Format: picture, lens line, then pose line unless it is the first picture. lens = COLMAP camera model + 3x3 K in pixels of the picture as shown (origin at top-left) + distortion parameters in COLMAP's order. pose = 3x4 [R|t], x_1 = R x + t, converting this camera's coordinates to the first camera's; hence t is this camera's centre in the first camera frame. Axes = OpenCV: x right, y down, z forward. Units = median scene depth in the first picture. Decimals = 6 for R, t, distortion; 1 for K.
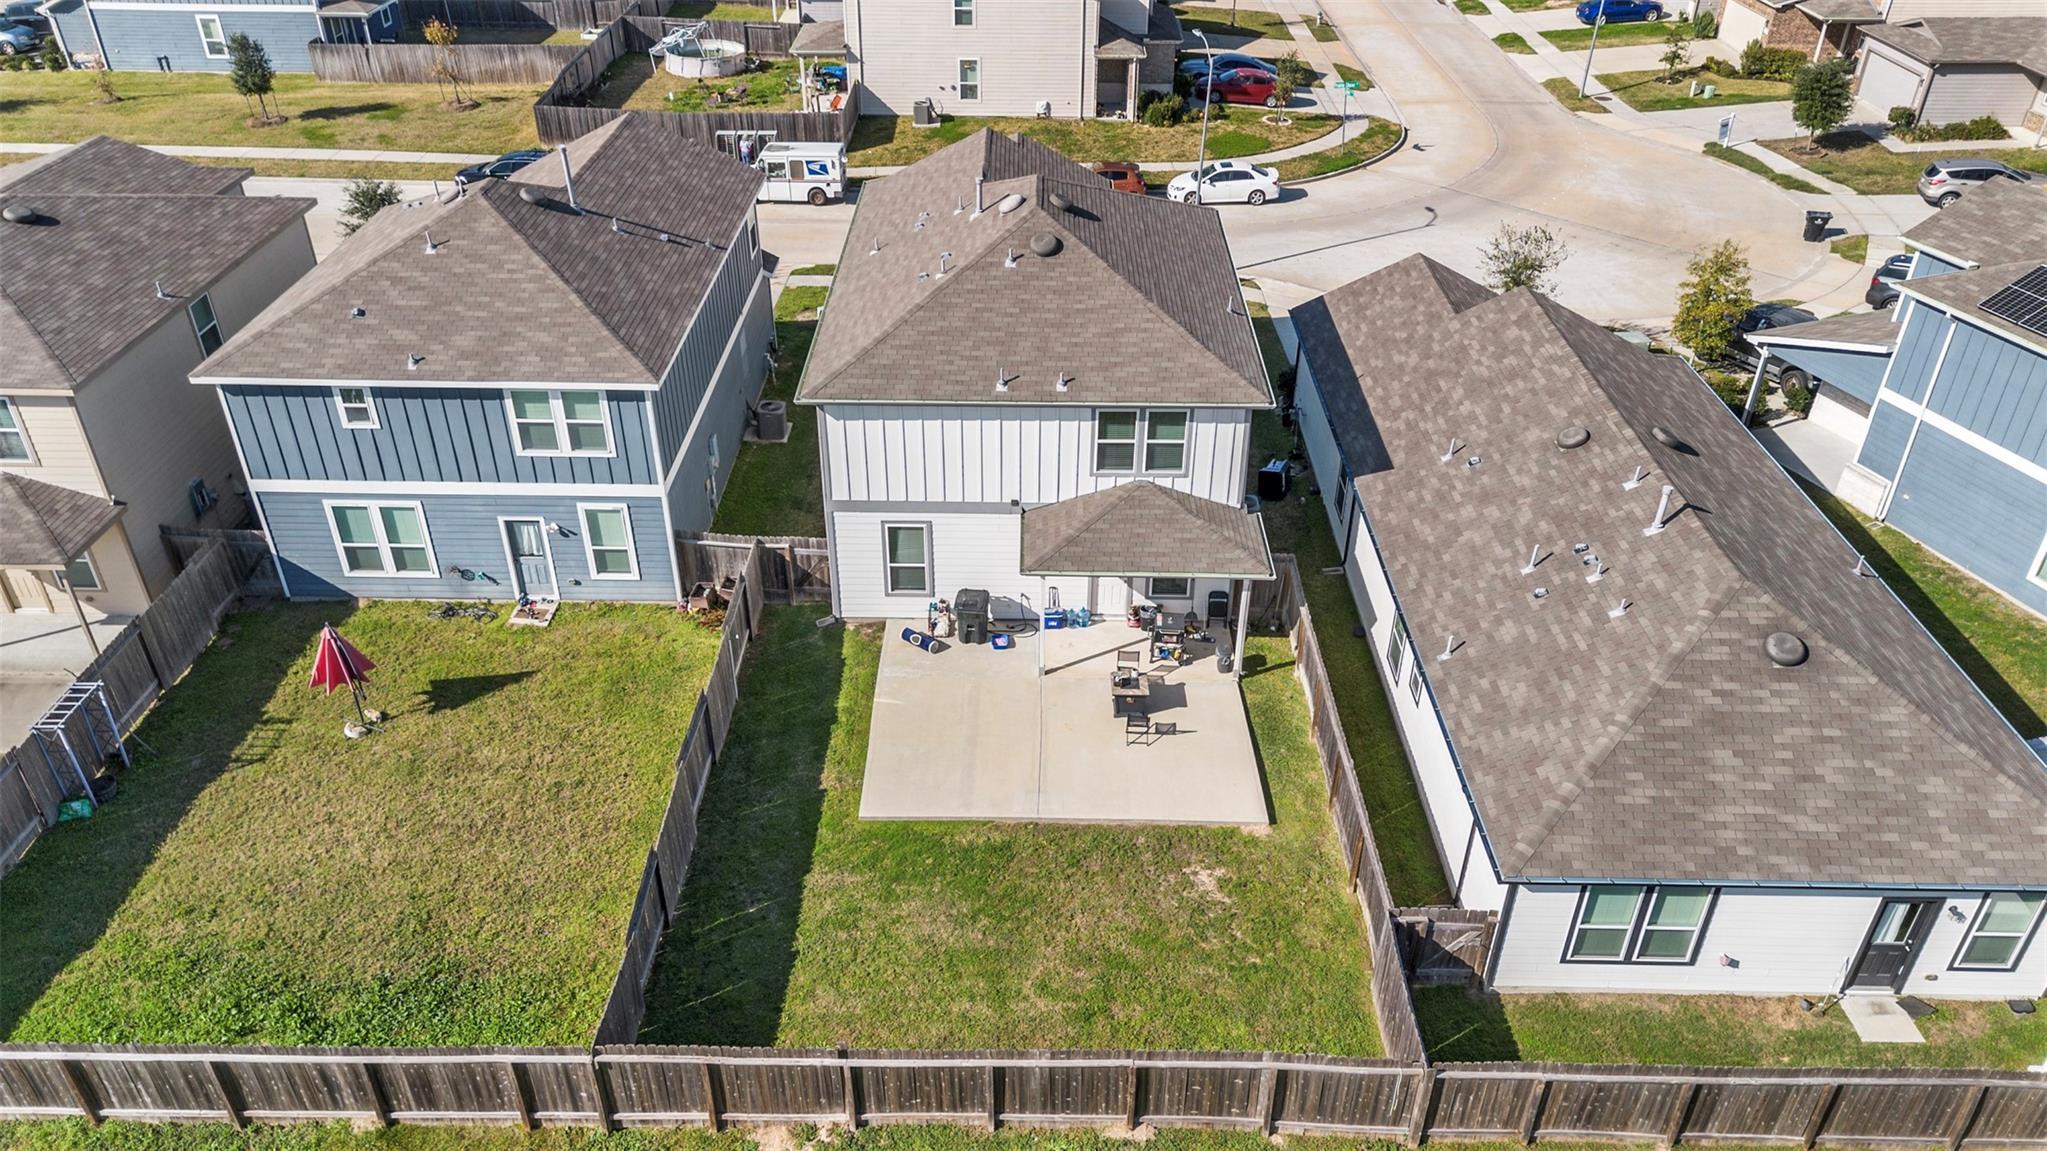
lens RADIAL K [[1452.4, 0, 1023.5], [0, 1452.4, 575.5], [0, 0, 1]] dist [0.077770, -0.079841]
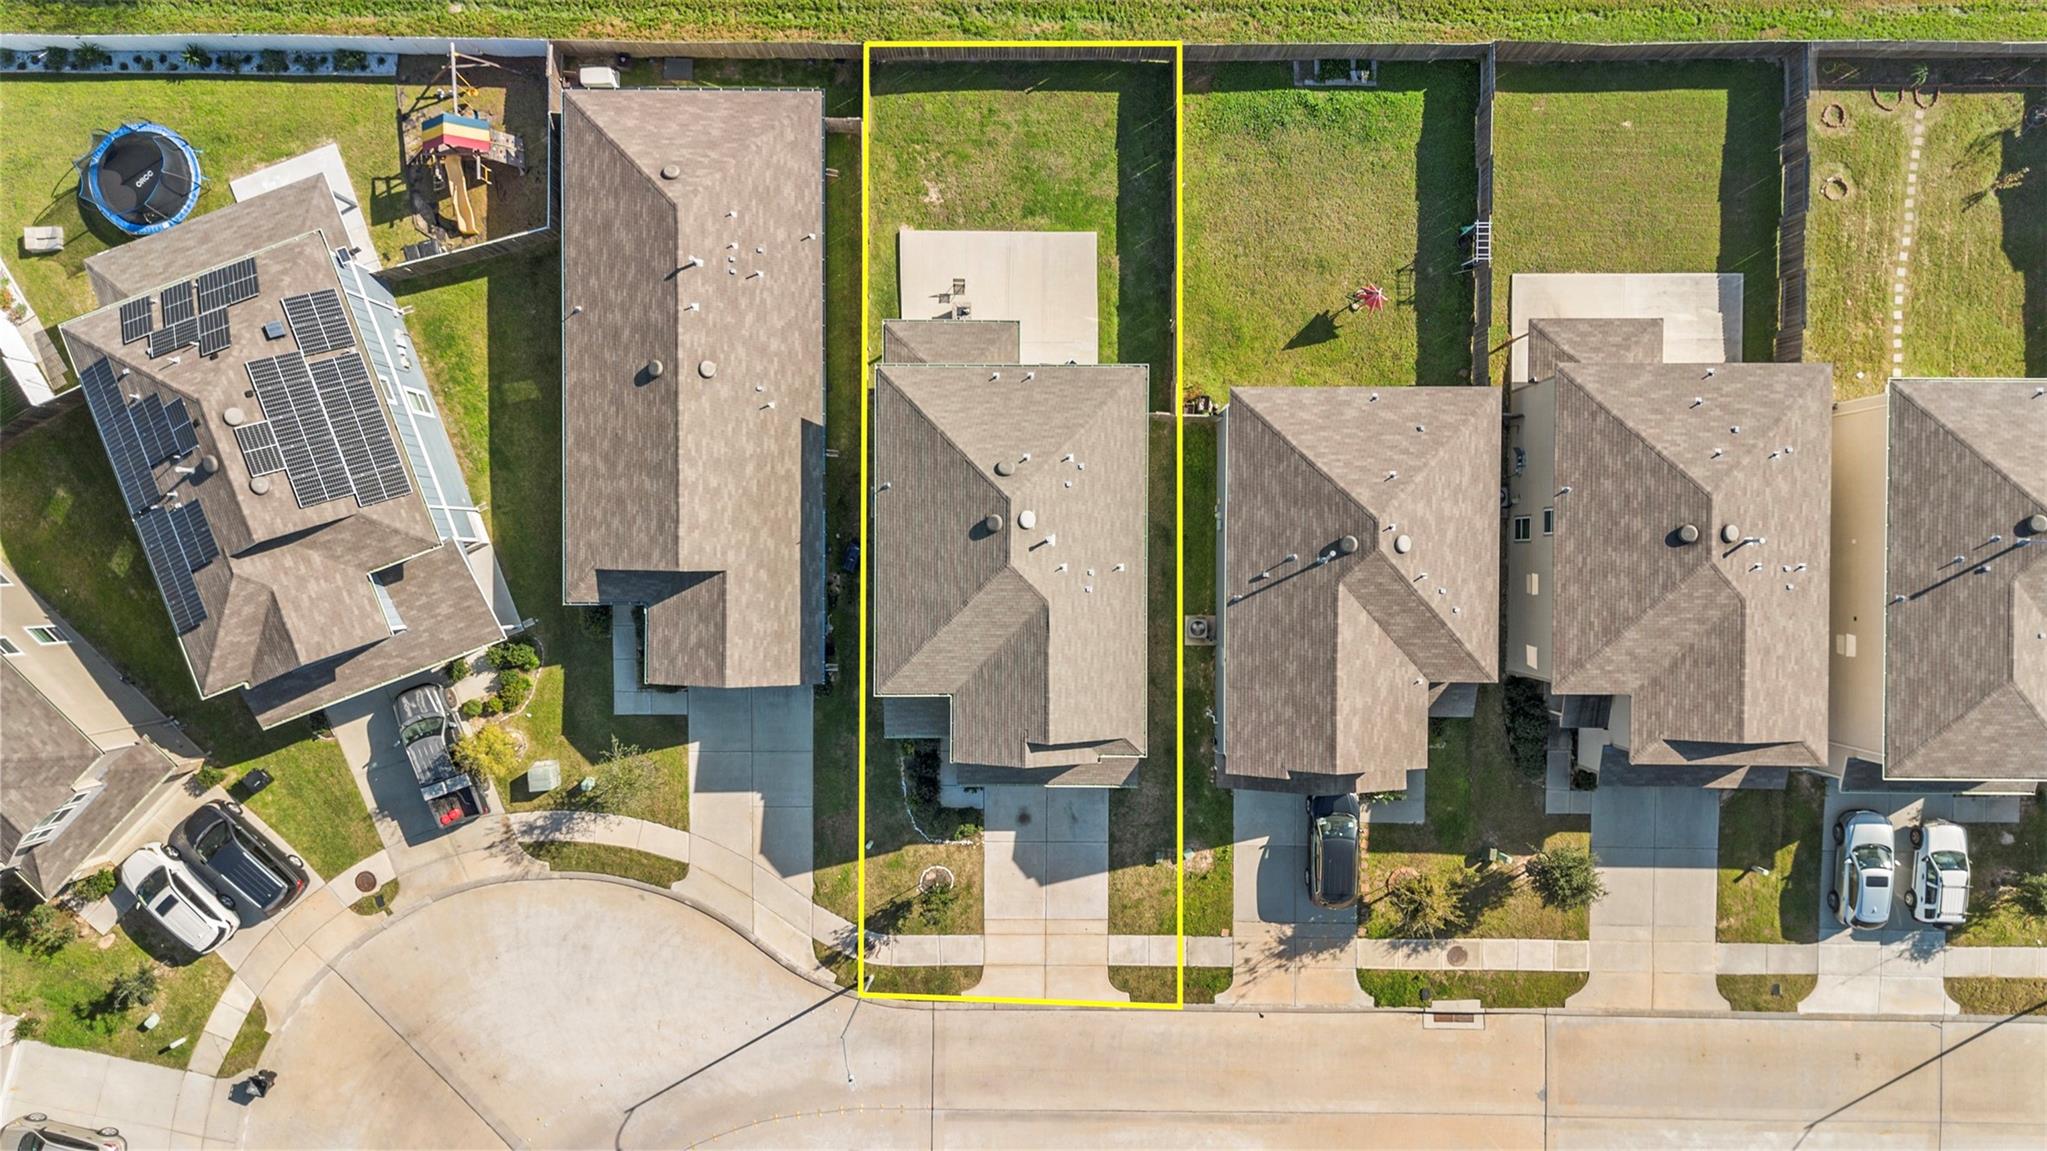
lens RADIAL K [[1452.4, 0, 1023.5], [0, 1452.4, 575.5], [0, 0, 1]] dist [0.077770, -0.079841]
pose [[-0.999987, 0.005083, -0.000863, -0.003300], [-0.003557, -0.558898, 0.829229, -1.517908], [0.003733, 0.829221, 0.558909, 0.199268]]
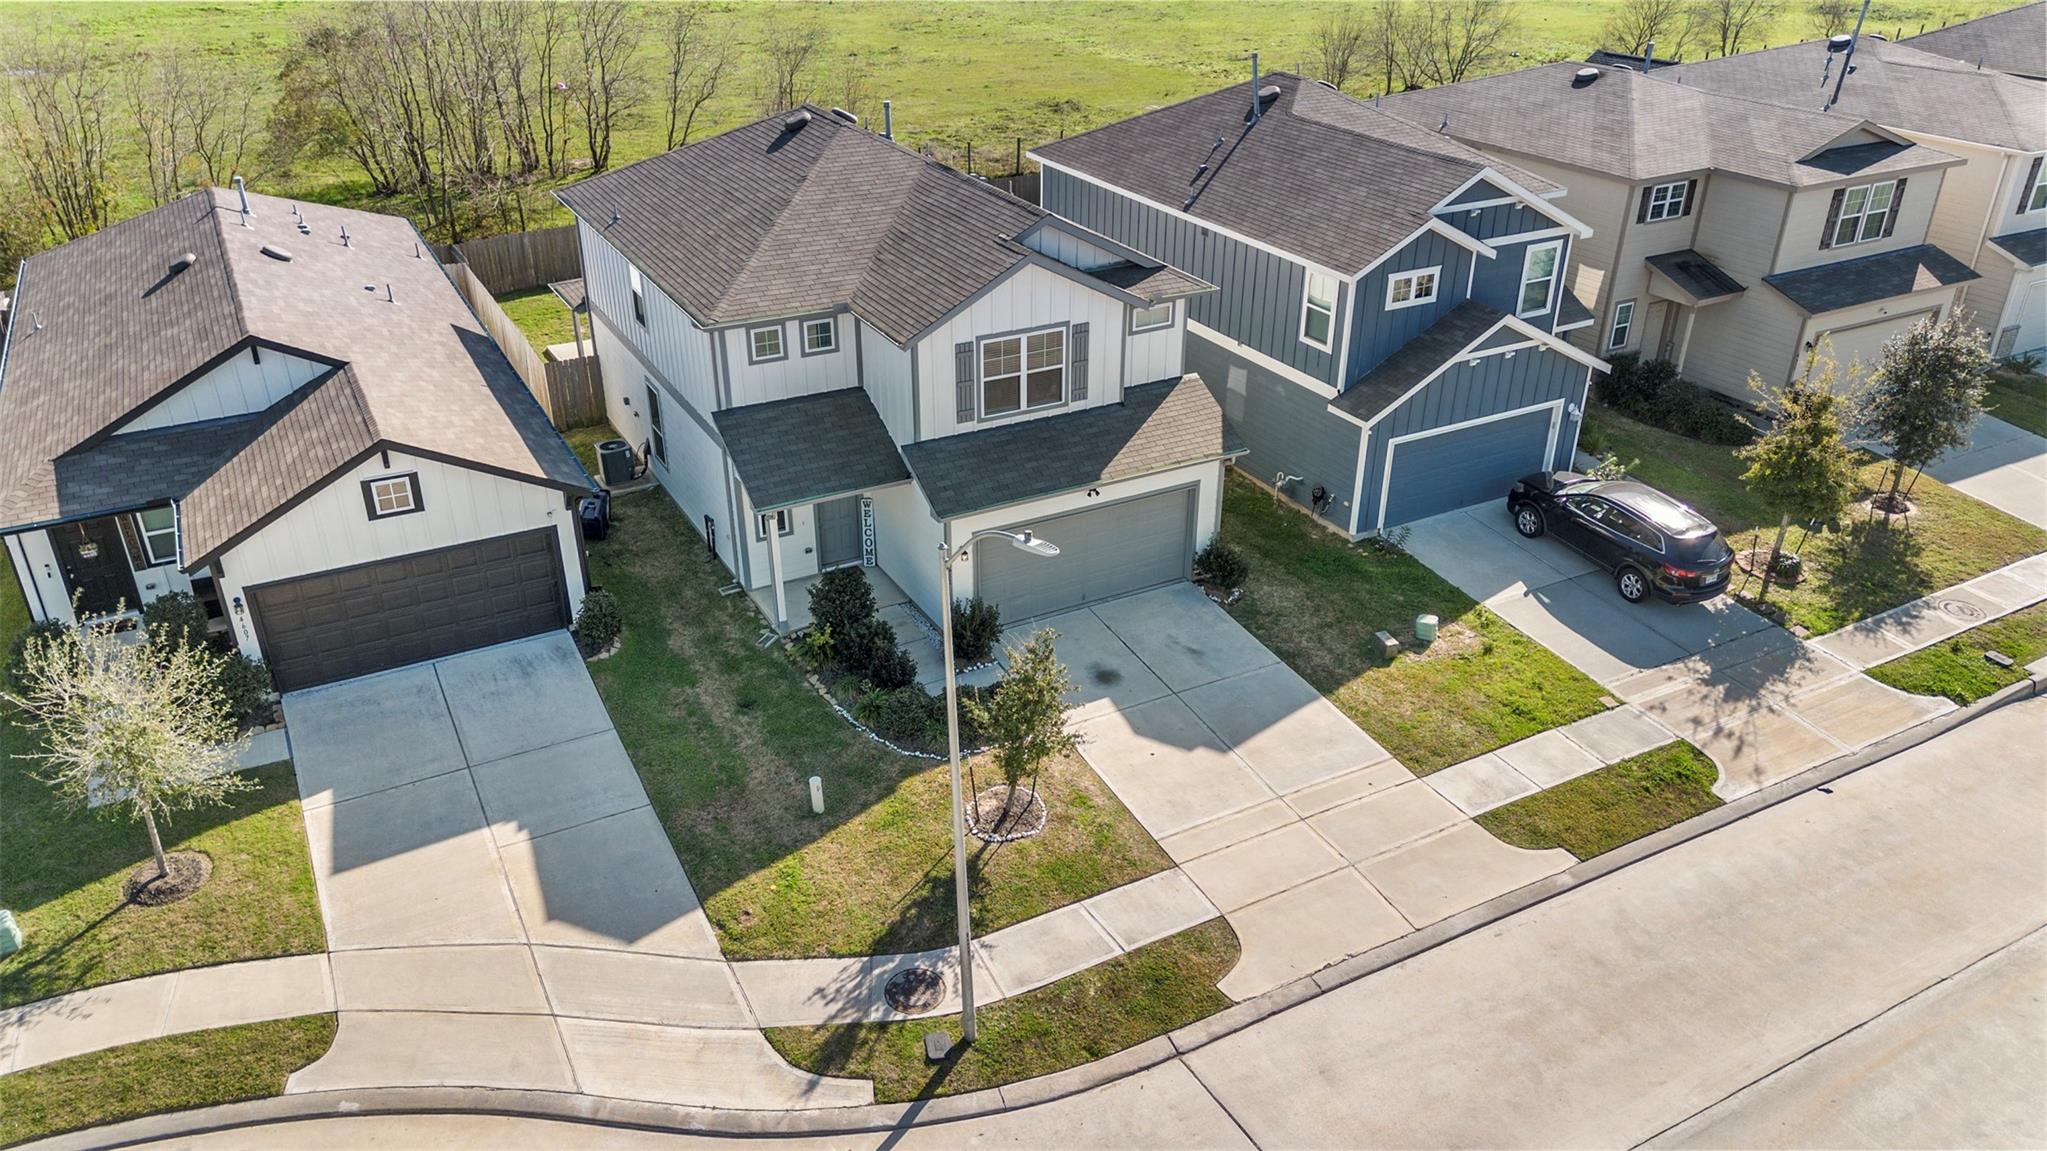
lens RADIAL K [[1439.7, 0, 1021.5], [0, 1439.7, 583.3], [0, 0, 1]] dist [0.080833, -0.081296]
pose [[-0.873878, 0.219184, -0.433931, 0.375922], [-0.273497, 0.516289, 0.811569, -0.903113], [0.401917, 0.827891, -0.391228, 1.667745]]
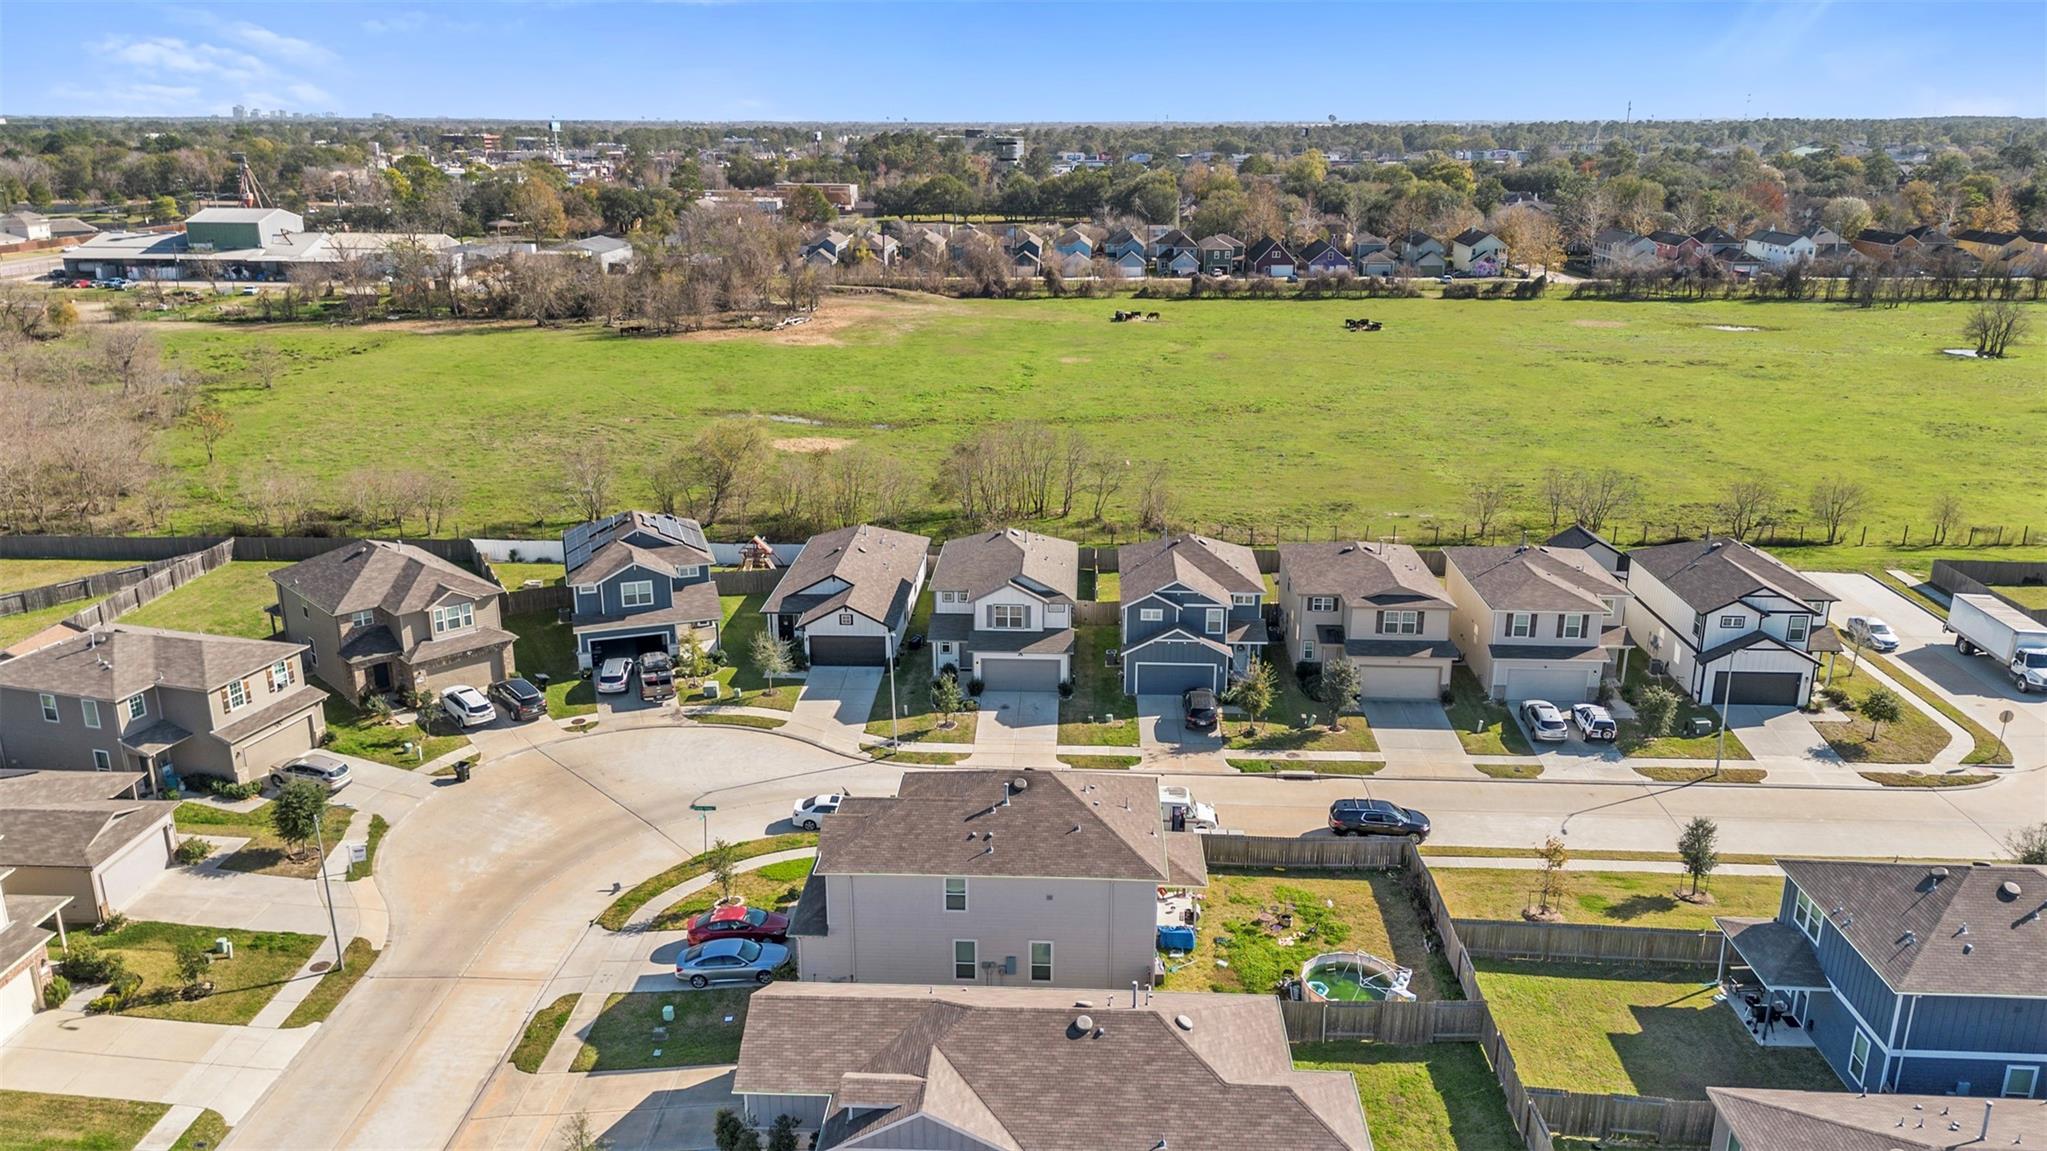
lens RADIAL K [[1452.4, 0, 1023.5], [0, 1452.4, 575.5], [0, 0, 1]] dist [0.077770, -0.079841]
pose [[-0.999281, -0.018964, 0.032842, -0.124860], [0.013226, 0.637350, 0.770461, -2.511414], [-0.035542, 0.770341, -0.636640, 2.971474]]
